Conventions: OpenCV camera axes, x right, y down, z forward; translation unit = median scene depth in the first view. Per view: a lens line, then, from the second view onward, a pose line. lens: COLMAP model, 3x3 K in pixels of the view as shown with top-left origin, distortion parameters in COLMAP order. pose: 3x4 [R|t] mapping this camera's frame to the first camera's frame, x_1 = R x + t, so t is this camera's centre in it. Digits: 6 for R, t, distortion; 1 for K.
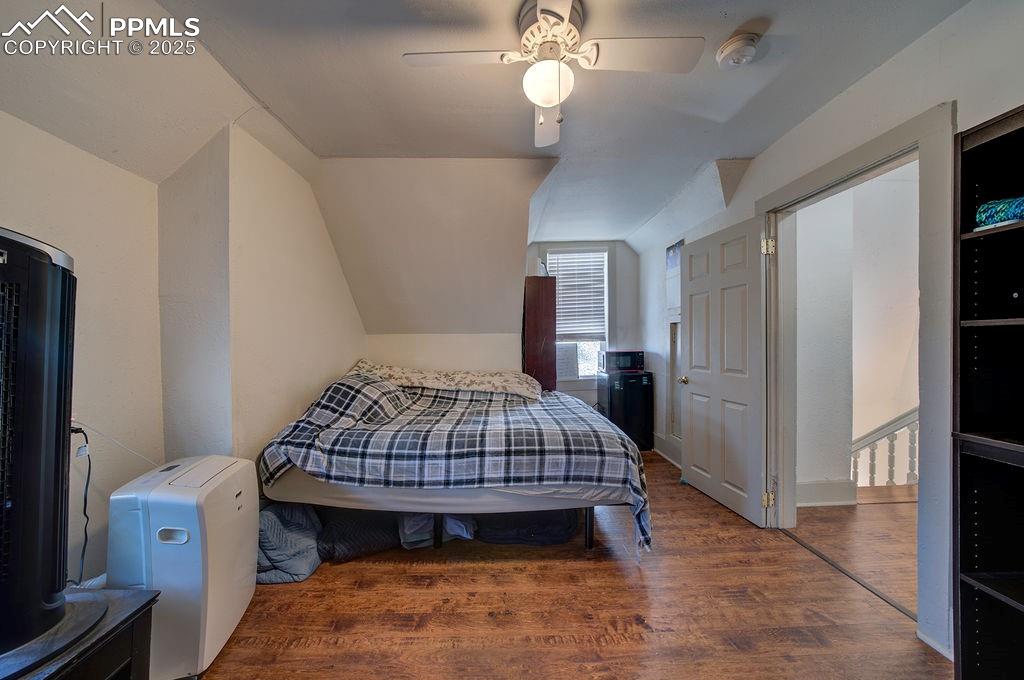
lens RADIAL K [[355.5, 0, 513.2], [0, 355.5, 356.4], [0, 0, 1]] dist [-0.007434, -0.000086]
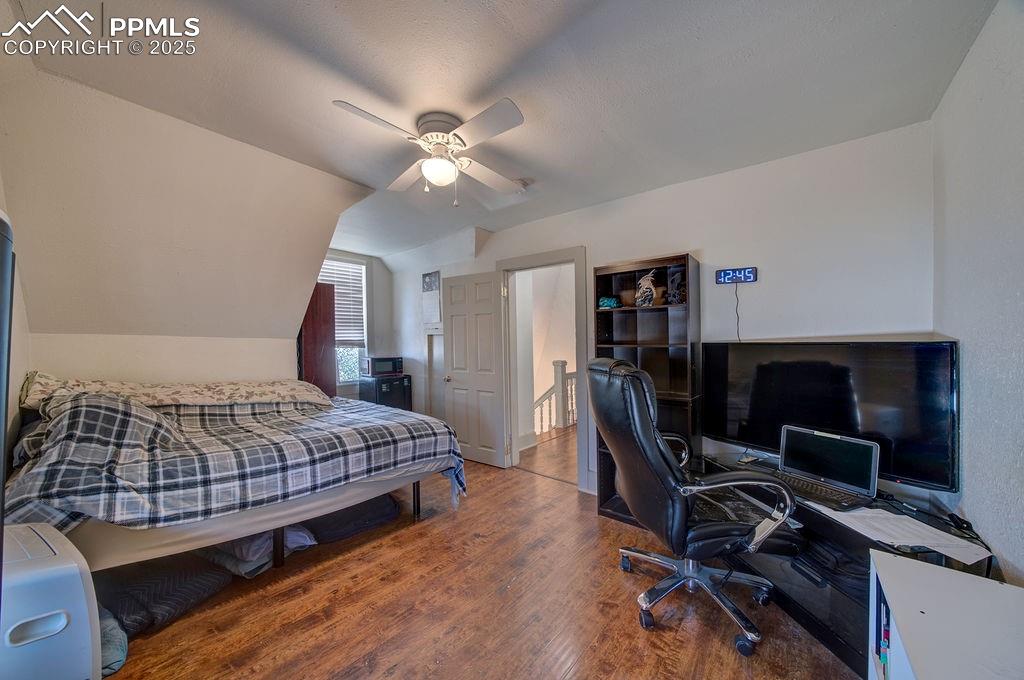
lens RADIAL K [[355.5, 0, 513.2], [0, 355.5, 356.4], [0, 0, 1]] dist [-0.007434, -0.000086]
pose [[0.662077, -0.002268, 0.749432, -0.555733], [0.012379, 0.999892, -0.007911, -0.006871], [-0.749333, 0.014515, 0.662034, -0.110228]]
